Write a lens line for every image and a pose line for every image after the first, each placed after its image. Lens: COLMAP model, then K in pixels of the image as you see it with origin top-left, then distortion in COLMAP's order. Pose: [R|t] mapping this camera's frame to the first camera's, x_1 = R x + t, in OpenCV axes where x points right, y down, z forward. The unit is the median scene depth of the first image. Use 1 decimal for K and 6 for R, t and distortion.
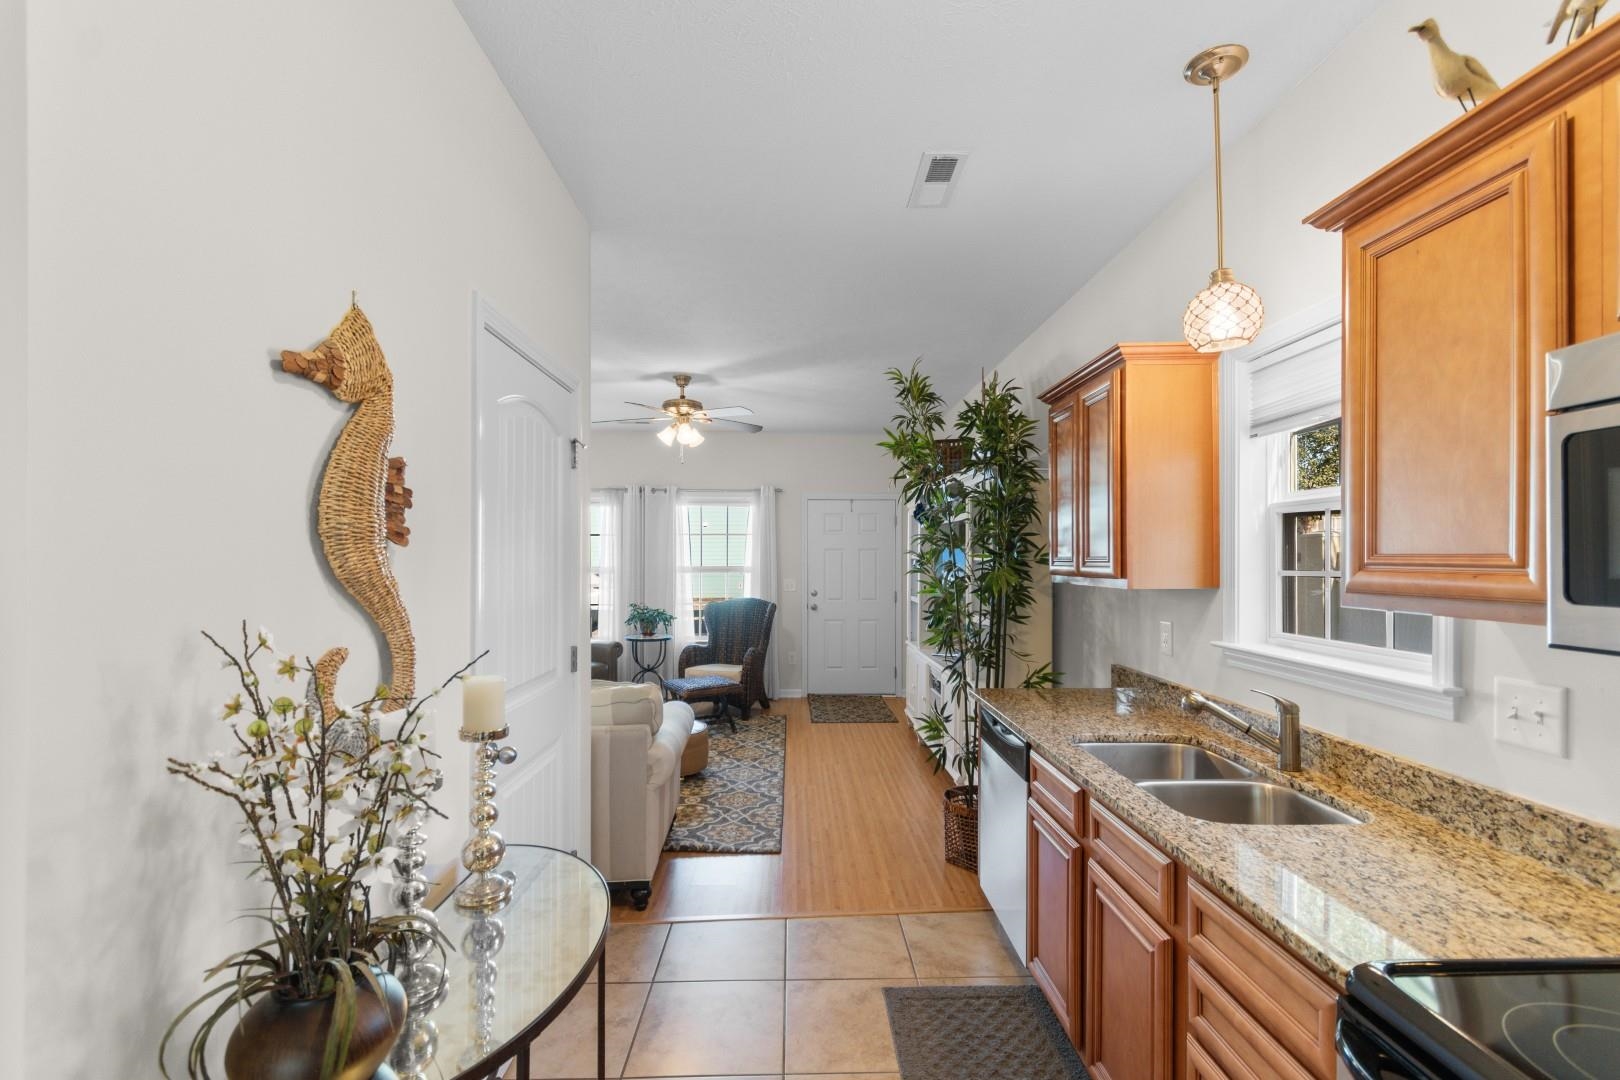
lens RADIAL K [[719.4, 0, 809.6], [0, 719.4, 554.9], [0, 0, 1]] dist [0.006120, -0.003275]
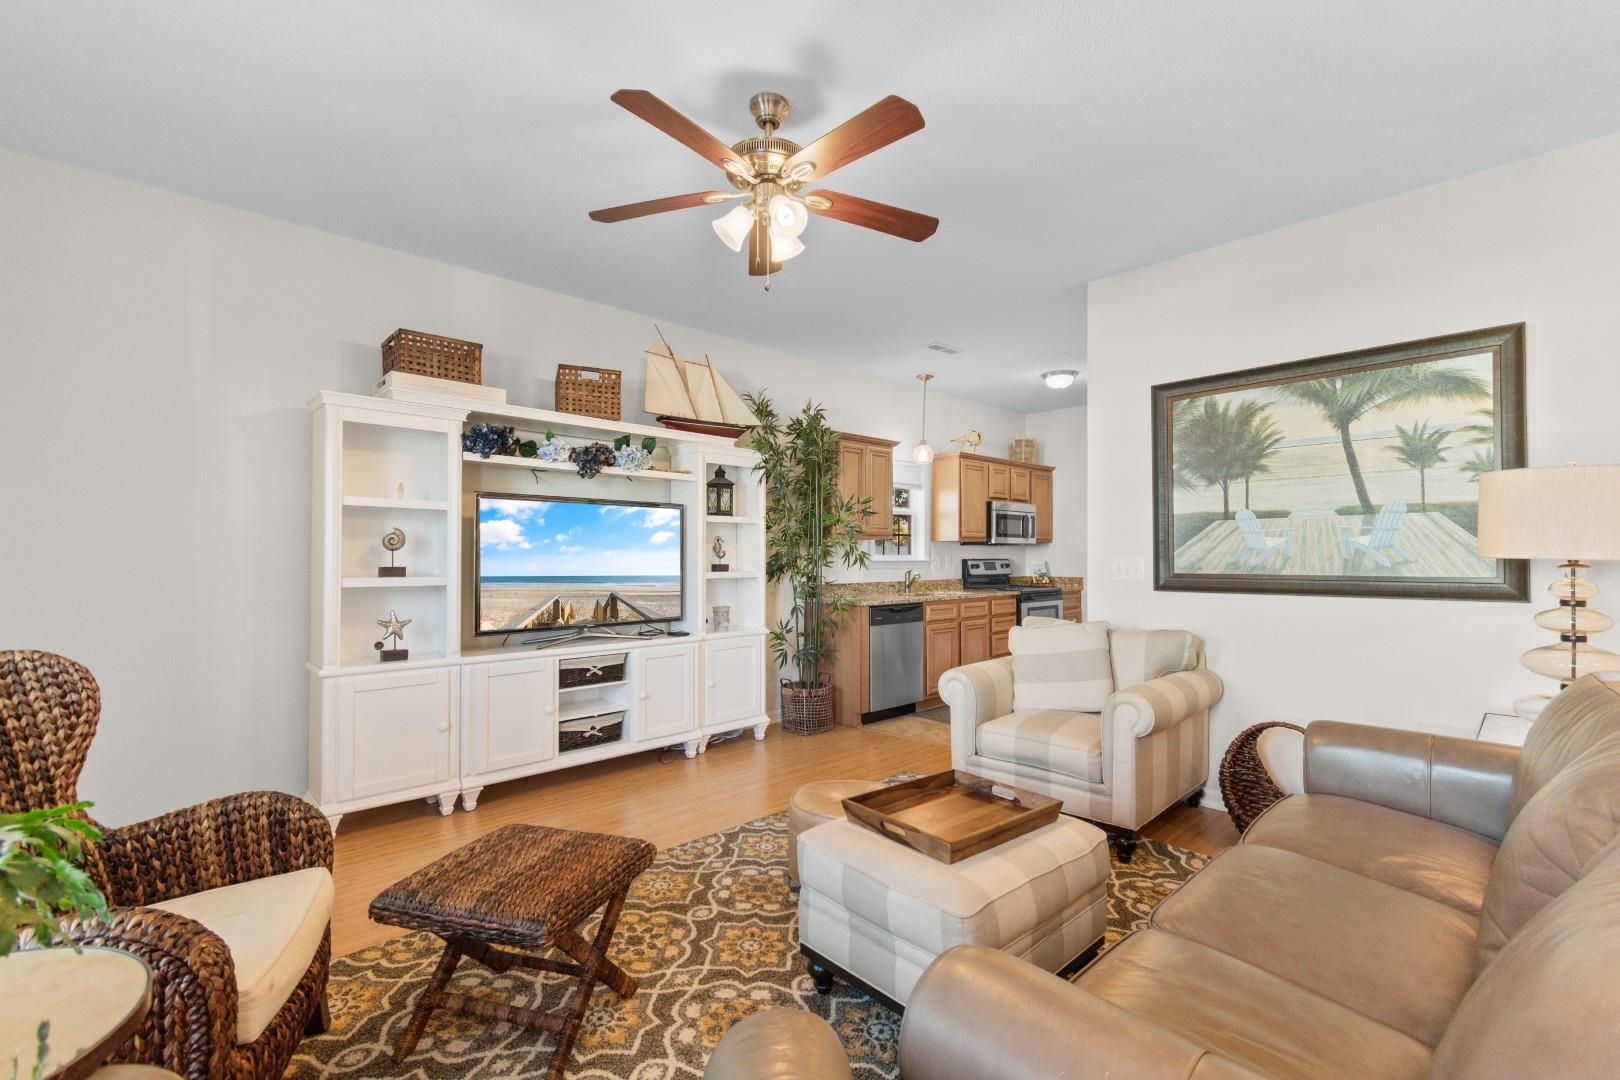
lens RADIAL K [[709.4, 0, 813.2], [0, 709.4, 547.6], [0, 0, 1]] dist [0.001349, -0.000201]
pose [[-0.672630, 0.004249, 0.739967, -1.249823], [-0.005138, 0.999933, -0.010412, 0.107639], [-0.739961, -0.010806, -0.672563, 3.004141]]
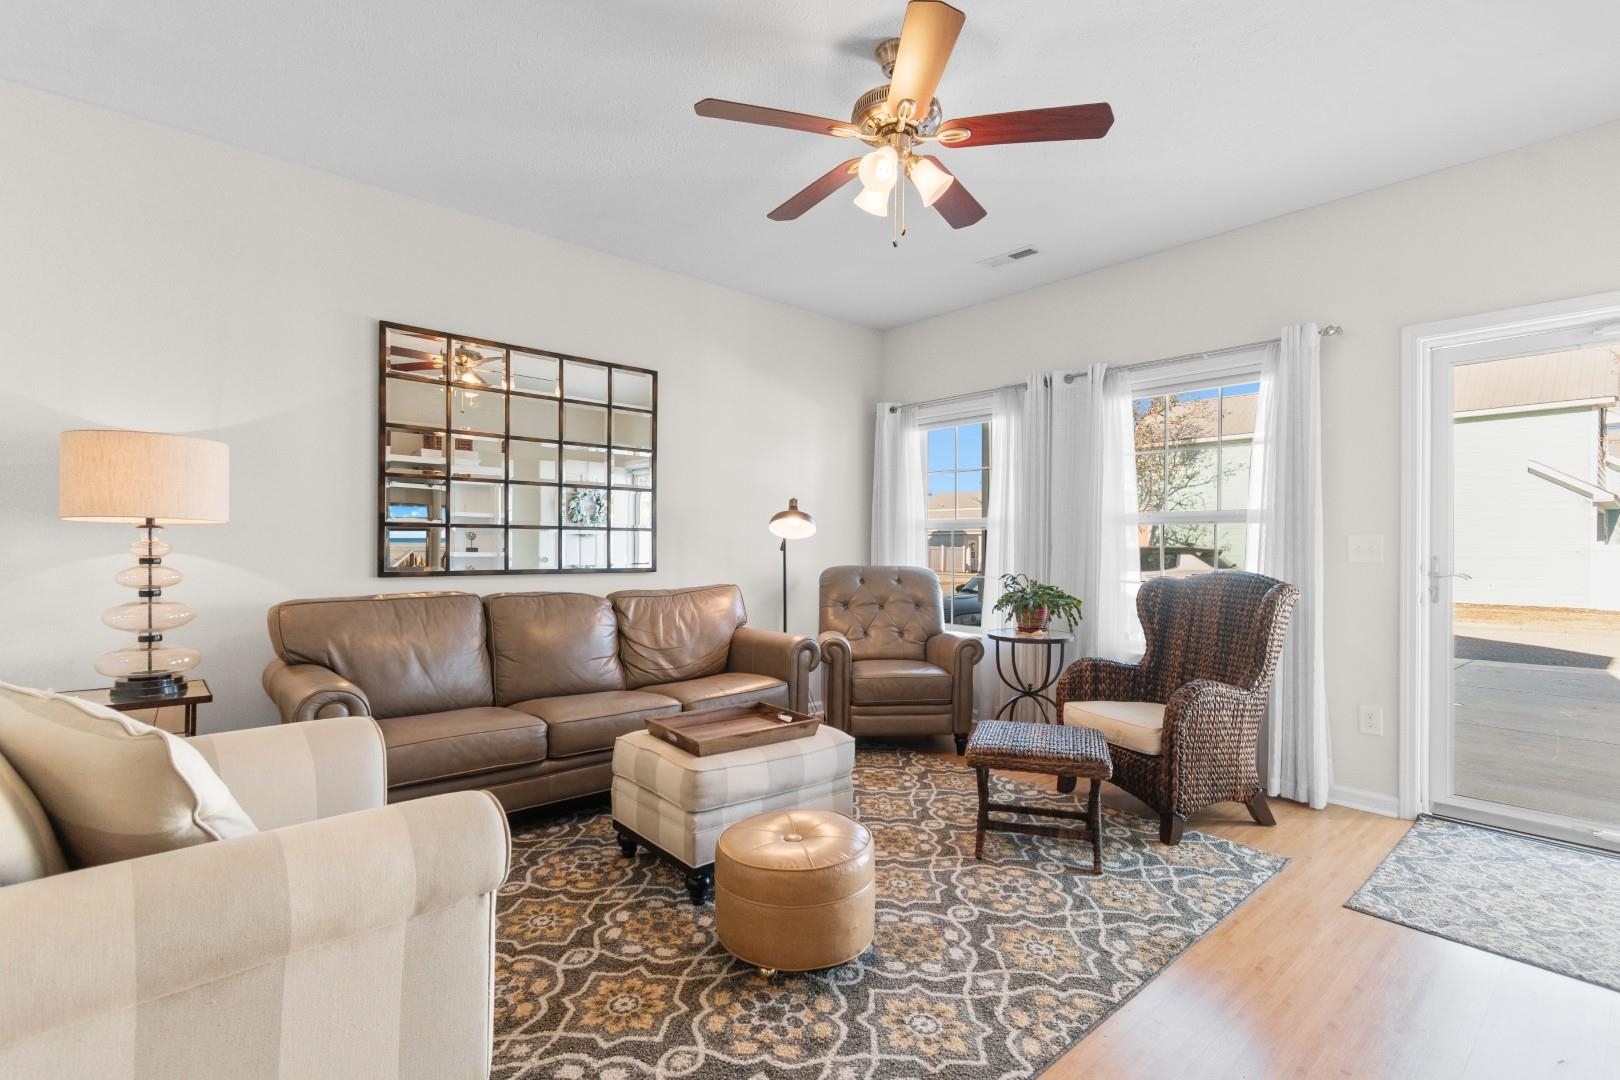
lens RADIAL K [[749.5, 0, 812.5], [0, 749.5, 542.7], [0, 0, 1]] dist [0.002476, 0.000155]
pose [[0.646362, -0.003144, -0.763024, 0.342223], [-0.004000, 0.999964, -0.007508, 0.146856], [0.763020, 0.007905, 0.646326, 1.544869]]
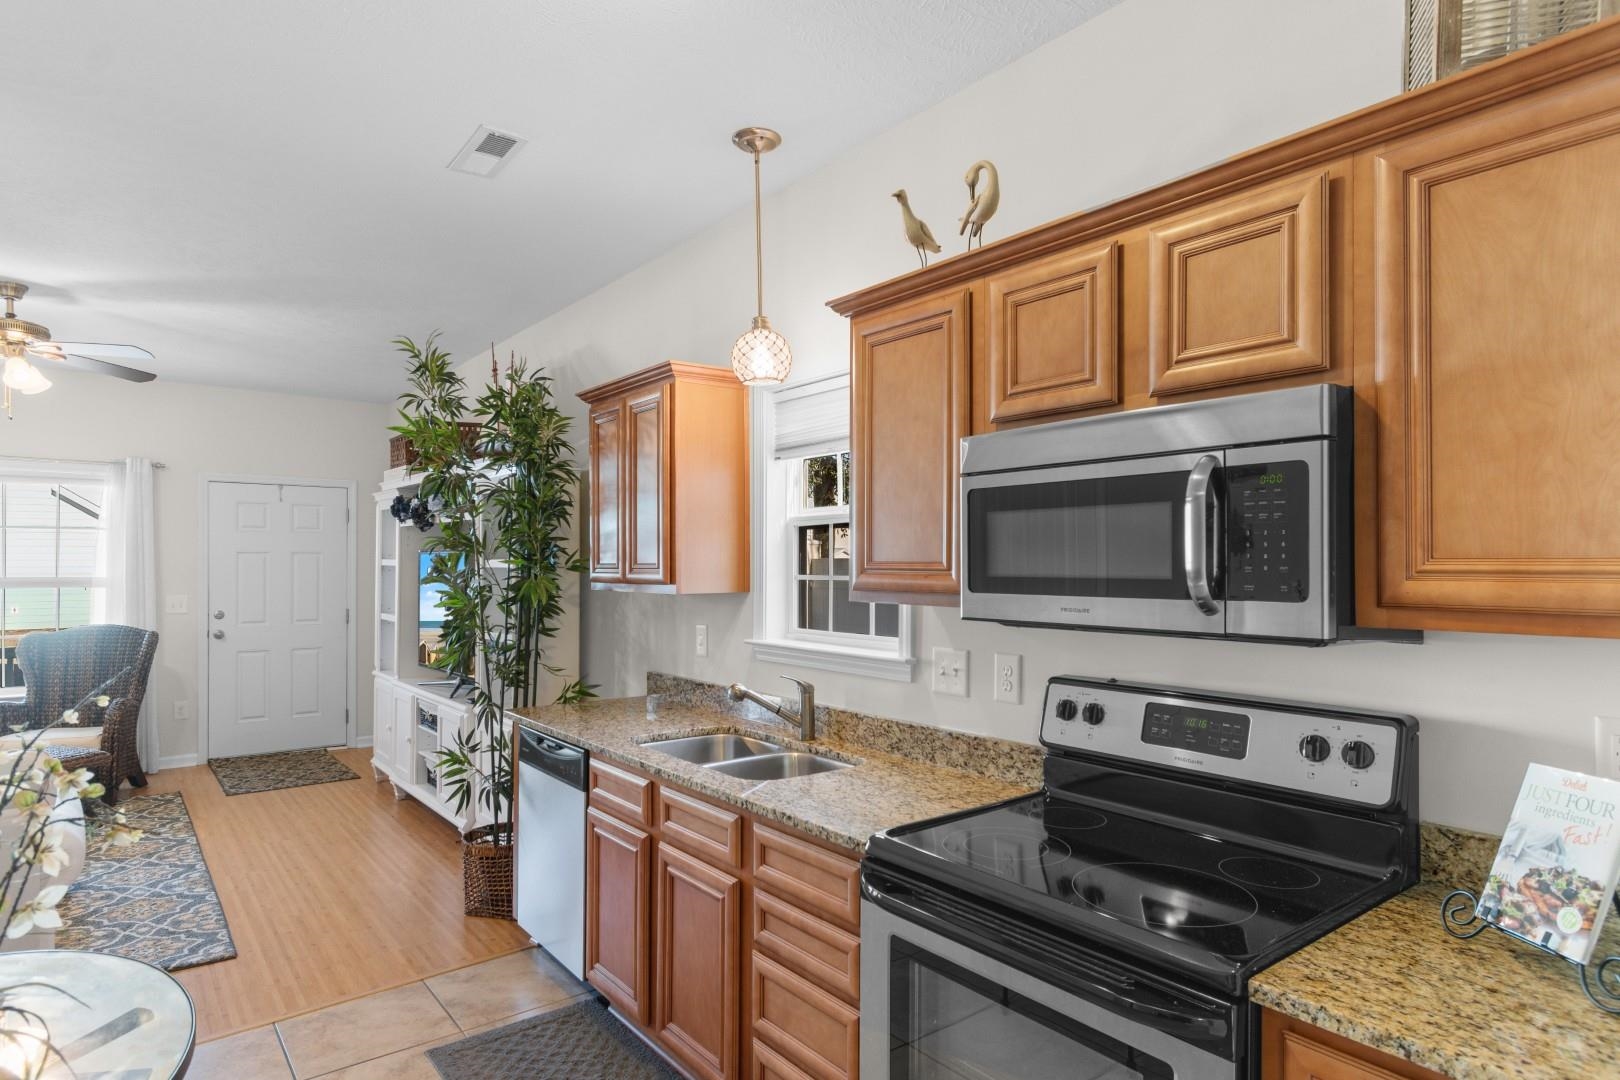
lens RADIAL K [[908.4, 0, 809.1], [0, 908.4, 554.8], [0, 0, 1]] dist [-0.001358, -0.000554]
pose [[0.802382, 0.006458, 0.596776, -0.206533], [-0.002418, 0.999968, -0.007570, -0.000386], [-0.596806, 0.004631, 0.802372, -0.191431]]
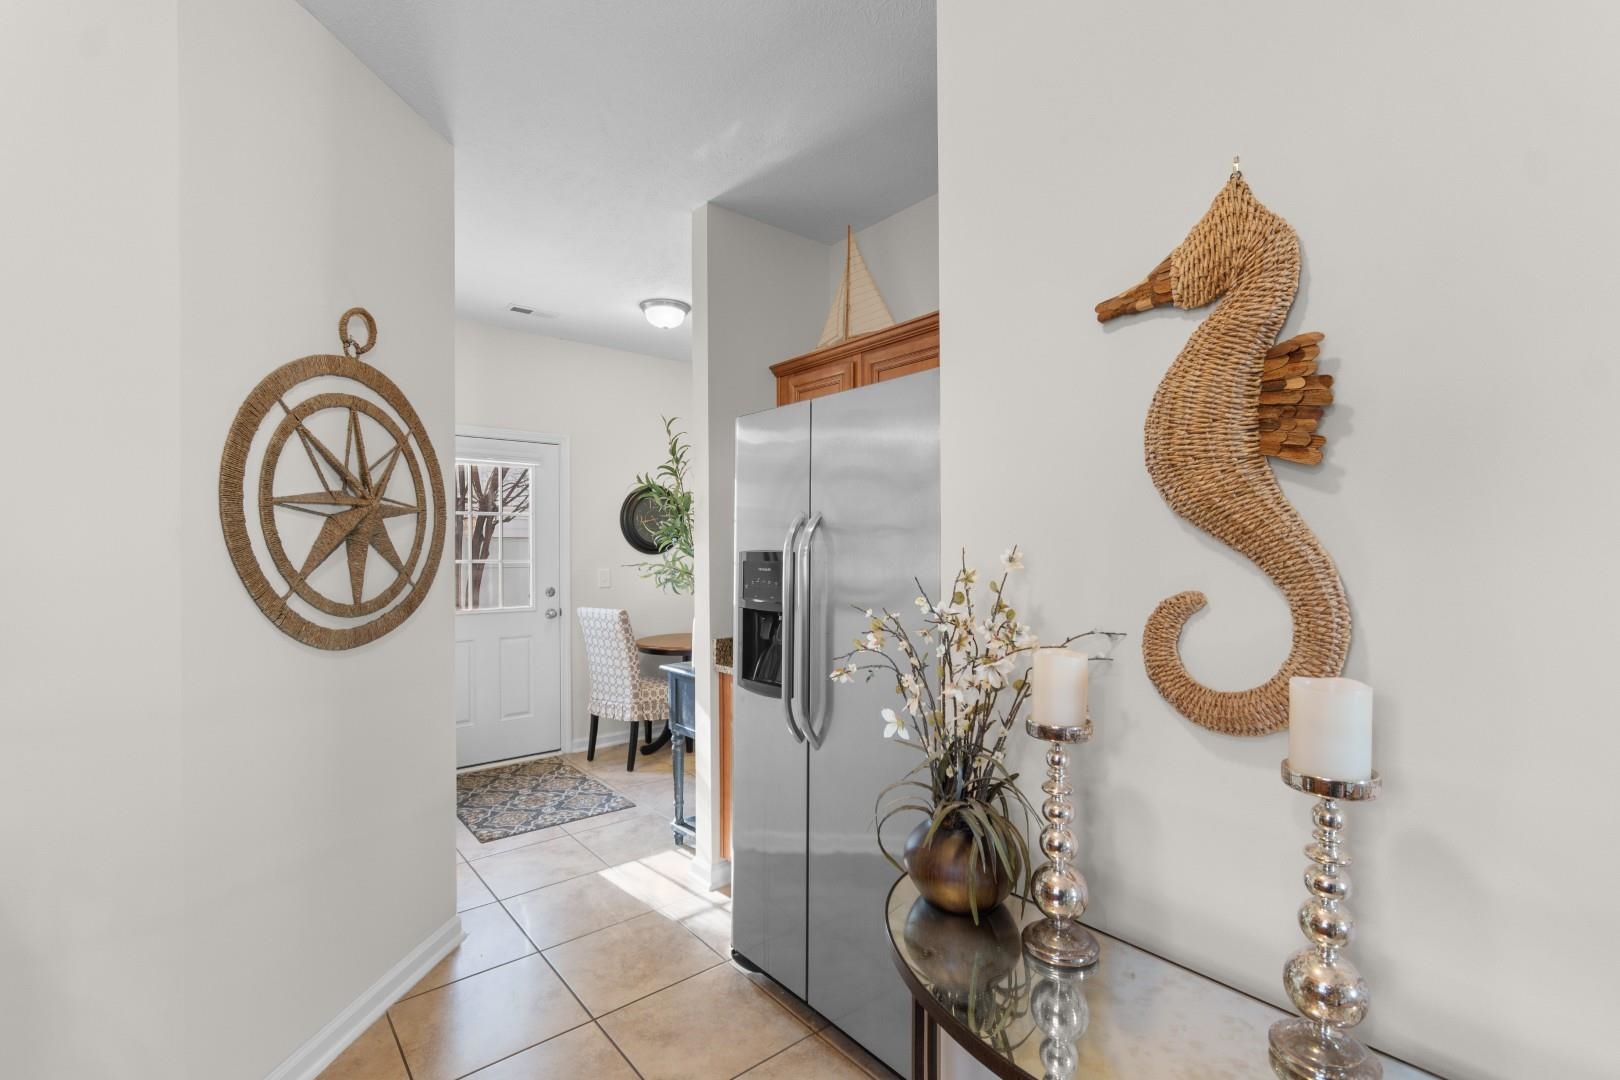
lens RADIAL K [[719.4, 0, 809.6], [0, 719.4, 554.9], [0, 0, 1]] dist [0.006120, -0.003275]
pose [[-0.791438, 0.002843, -0.611242, 0.135621], [0.000906, 0.999994, 0.003478, 0.044736], [0.611248, 0.002199, -0.791436, 0.788217]]
